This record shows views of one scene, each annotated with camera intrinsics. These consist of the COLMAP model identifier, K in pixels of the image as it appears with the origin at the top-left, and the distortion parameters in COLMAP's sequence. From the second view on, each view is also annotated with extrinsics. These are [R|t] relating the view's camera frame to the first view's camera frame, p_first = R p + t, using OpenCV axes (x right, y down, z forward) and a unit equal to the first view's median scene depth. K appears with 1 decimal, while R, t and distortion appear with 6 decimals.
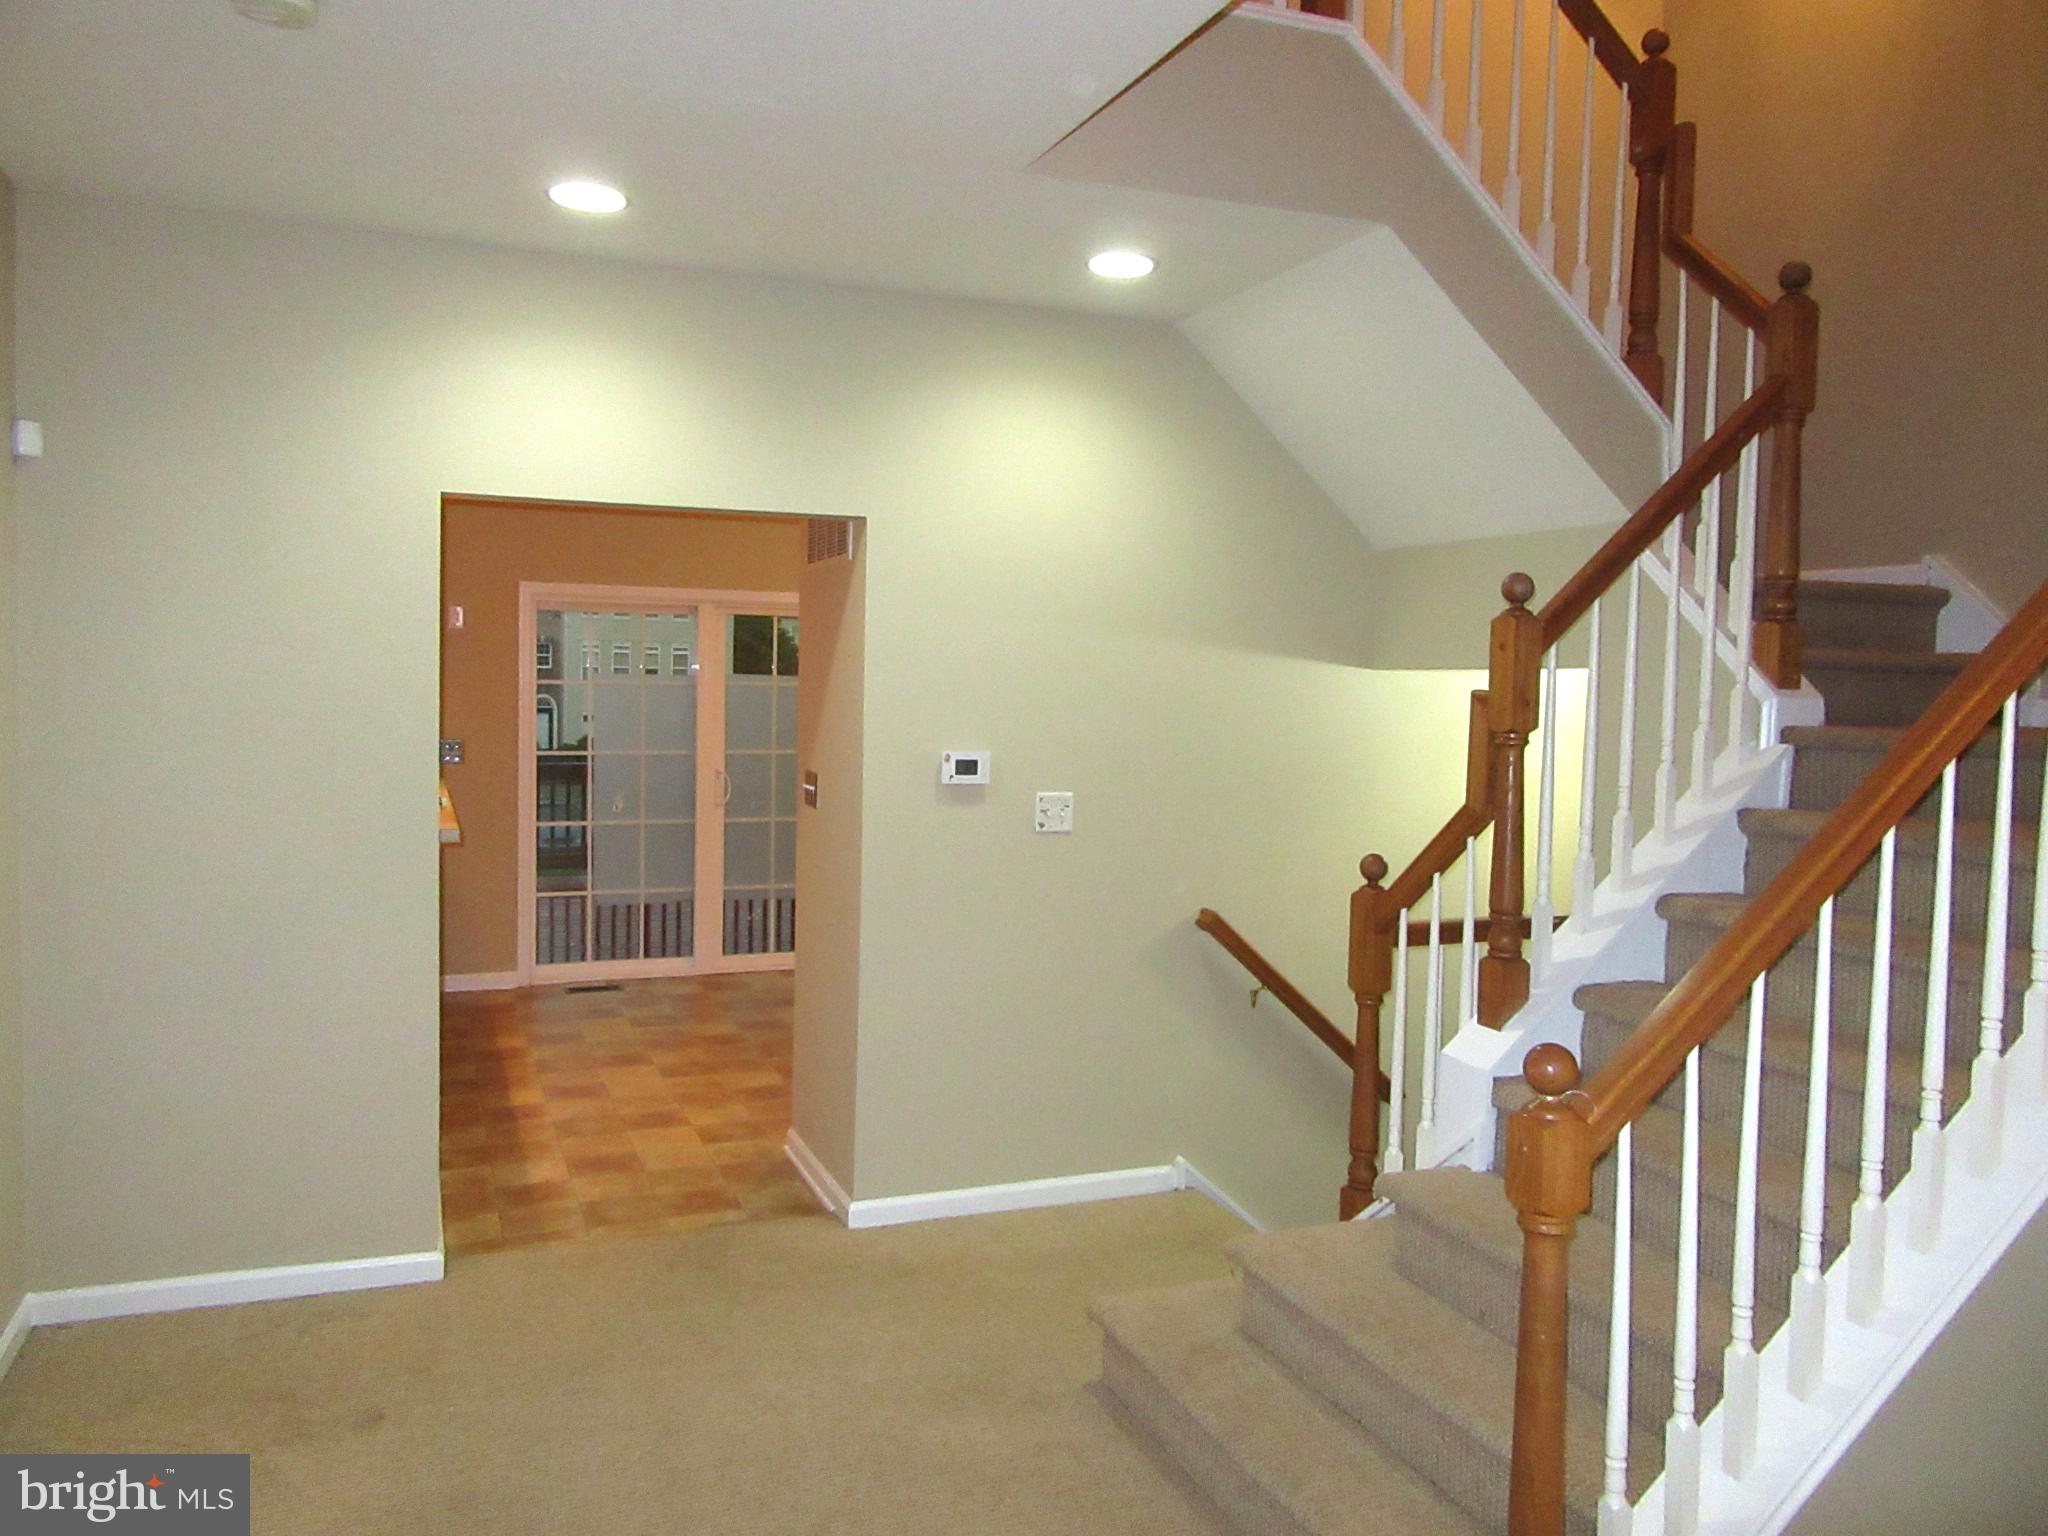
lens RADIAL K [[1530.3, 0, 1023.2], [0, 1530.3, 754.8], [0, 0, 1]] dist [0.010542, 0.014217]
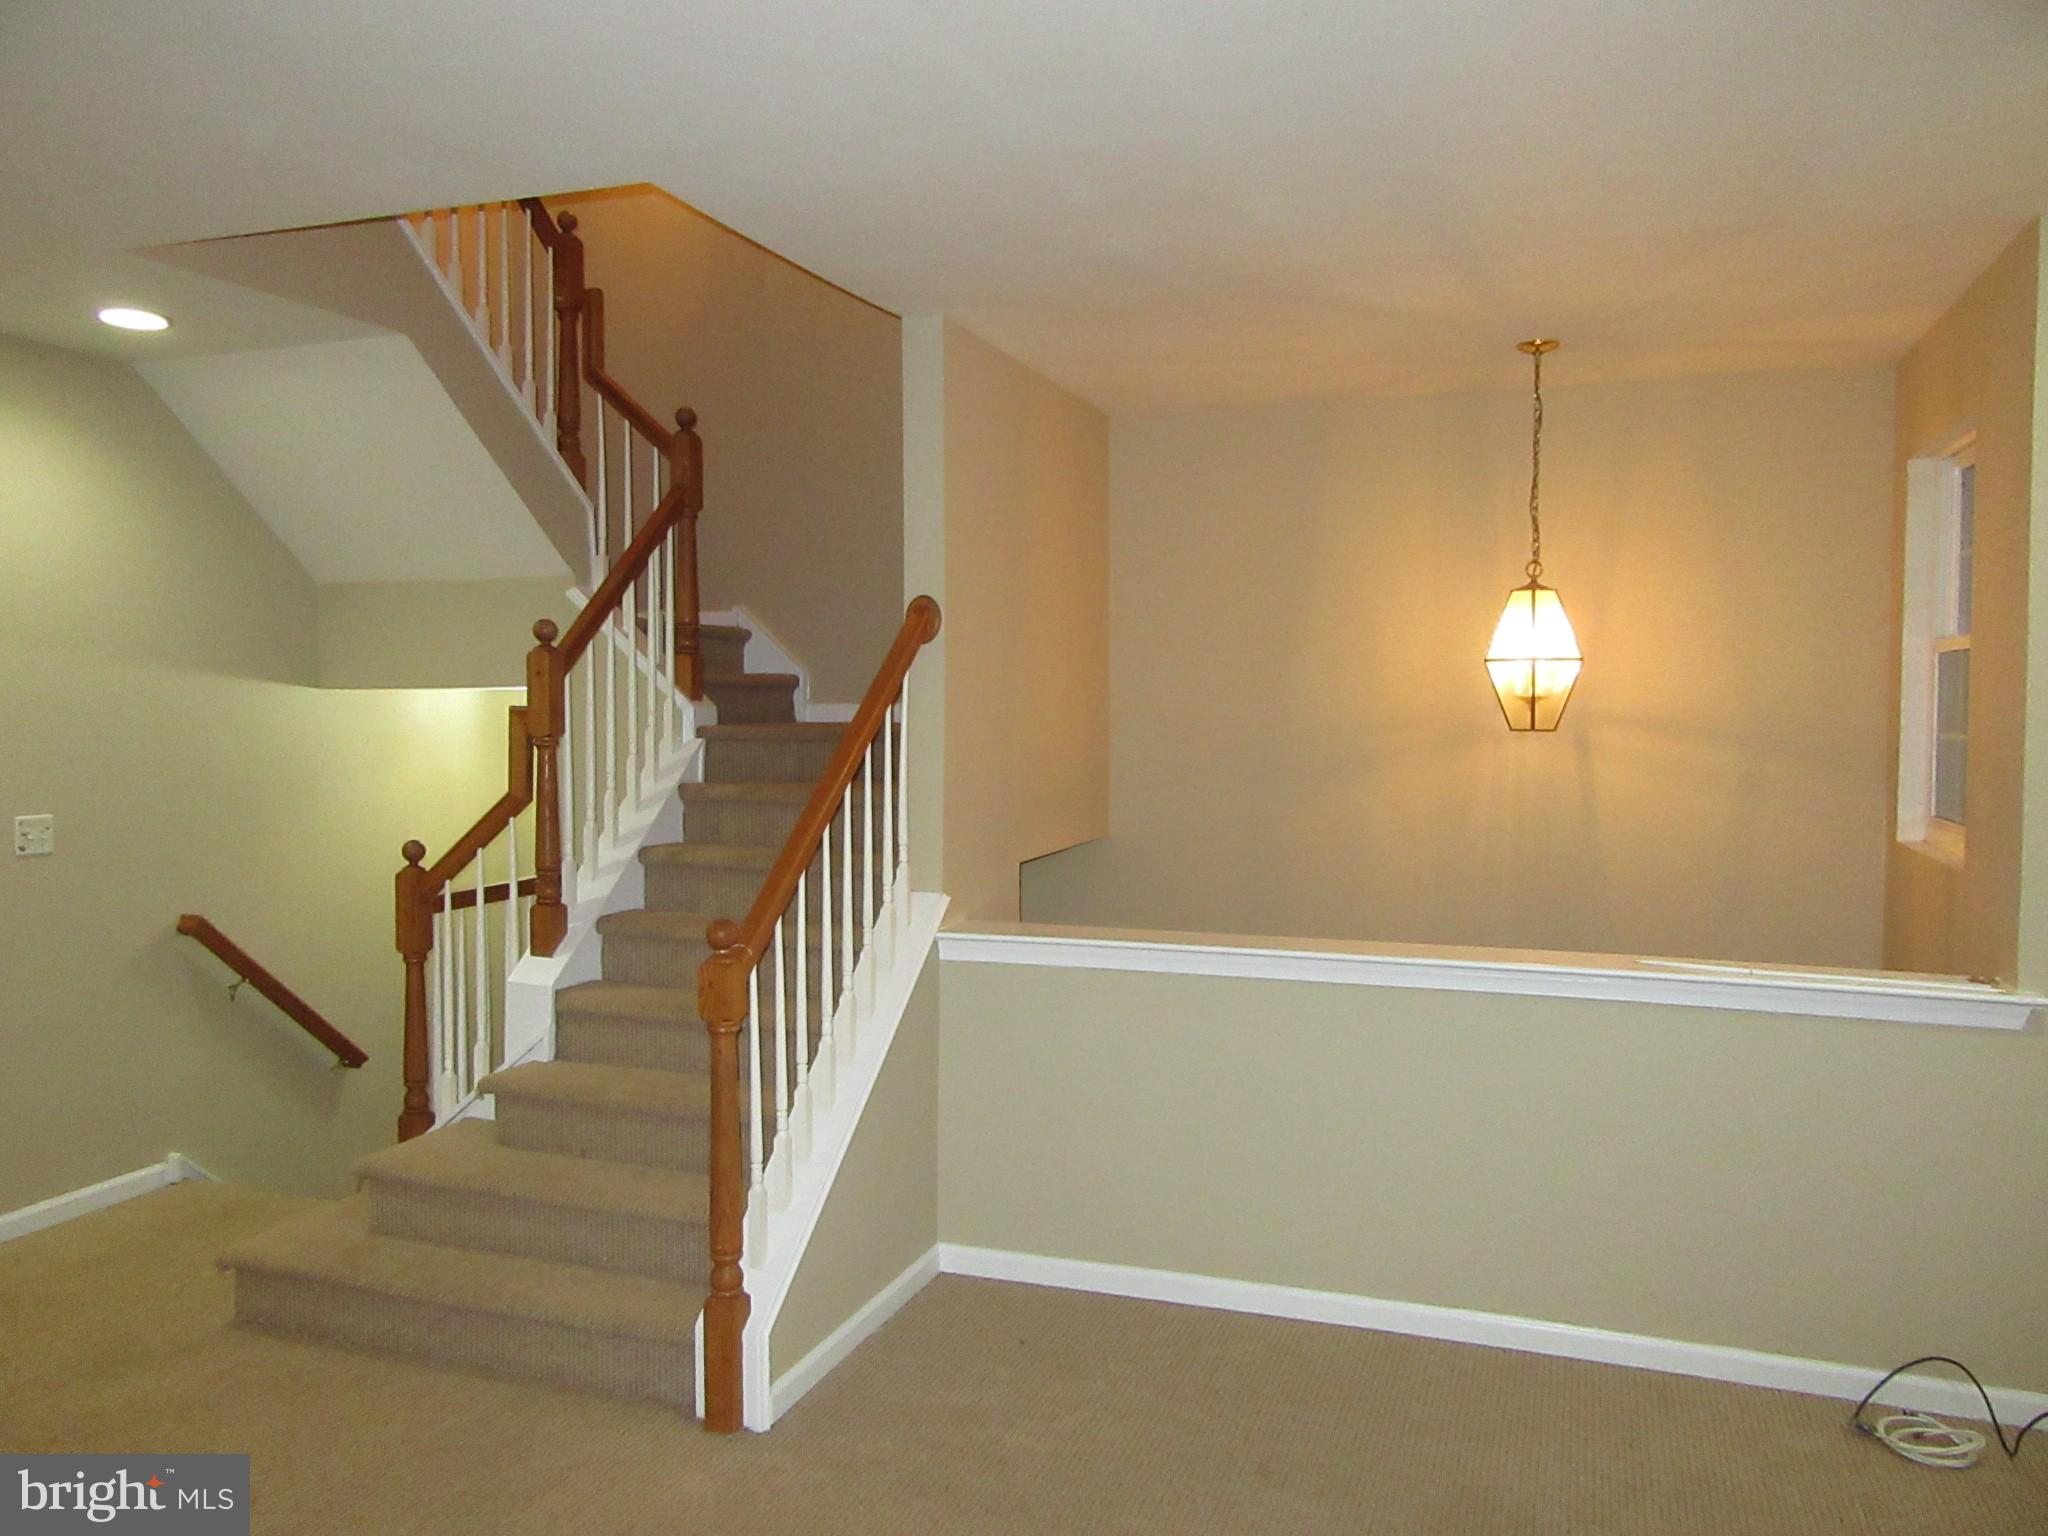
lens RADIAL K [[1530.3, 0, 1024.0], [0, 1530.3, 770.0], [0, 0, 1]] dist [0.010542, 0.014217]
pose [[0.673884, -0.052351, 0.736980, -0.365847], [0.048296, 0.998474, 0.026766, -0.000967], [-0.737257, 0.017556, 0.675385, -0.207700]]
